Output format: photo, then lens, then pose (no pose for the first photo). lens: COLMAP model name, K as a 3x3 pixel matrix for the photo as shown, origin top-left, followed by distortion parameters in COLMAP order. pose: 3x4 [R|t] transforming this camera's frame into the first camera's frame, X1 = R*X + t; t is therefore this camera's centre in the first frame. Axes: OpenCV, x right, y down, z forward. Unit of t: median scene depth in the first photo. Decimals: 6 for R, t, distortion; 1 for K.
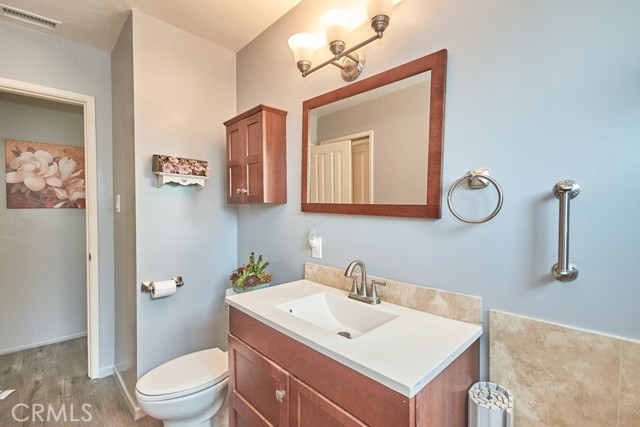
lens RADIAL K [[289.2, 0, 320.0], [0, 289.2, 213.5], [0, 0, 1]] dist [0.001003, 0.000107]
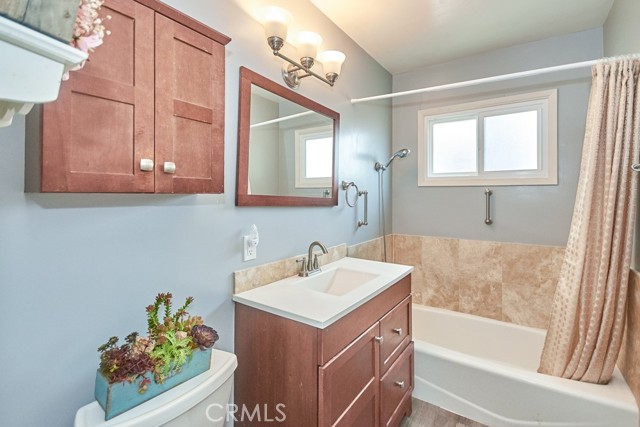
lens RADIAL K [[288.1, 0, 319.7], [0, 288.1, 194.2], [0, 0, 1]] dist [0.000520, 0.000040]
pose [[-0.177392, 0.010916, 0.984080, -0.878913], [0.021039, 0.999752, -0.007297, -0.027574], [-0.983915, 0.019410, -0.177578, 0.950369]]
